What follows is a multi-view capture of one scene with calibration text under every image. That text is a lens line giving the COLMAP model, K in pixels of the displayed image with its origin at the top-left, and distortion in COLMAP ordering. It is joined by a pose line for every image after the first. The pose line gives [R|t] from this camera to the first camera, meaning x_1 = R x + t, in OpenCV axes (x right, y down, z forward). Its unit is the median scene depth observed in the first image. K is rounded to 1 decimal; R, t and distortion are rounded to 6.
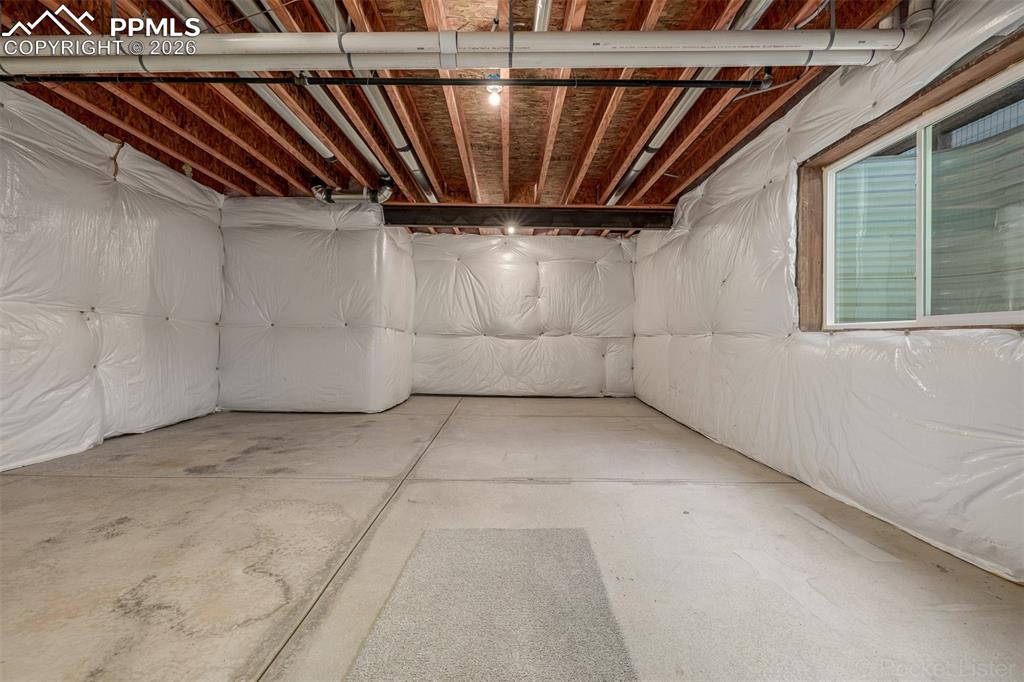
lens RADIAL K [[435.9, 0, 511.9], [0, 435.9, 336.3], [0, 0, 1]] dist [0.002085, 0.000255]
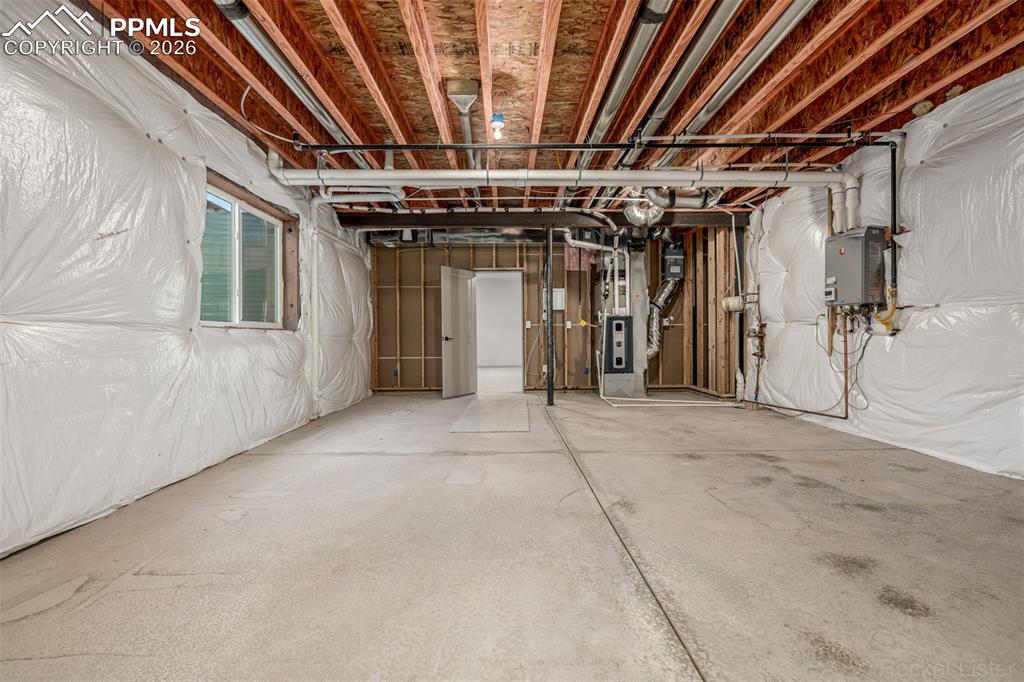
lens RADIAL K [[435.9, 0, 511.9], [0, 435.9, 336.3], [0, 0, 1]] dist [0.002085, 0.000255]
pose [[-0.999969, -0.006672, -0.004151, -0.067333], [-0.006655, 0.999969, -0.004172, 0.010074], [0.004179, -0.004144, -0.999983, 1.938197]]
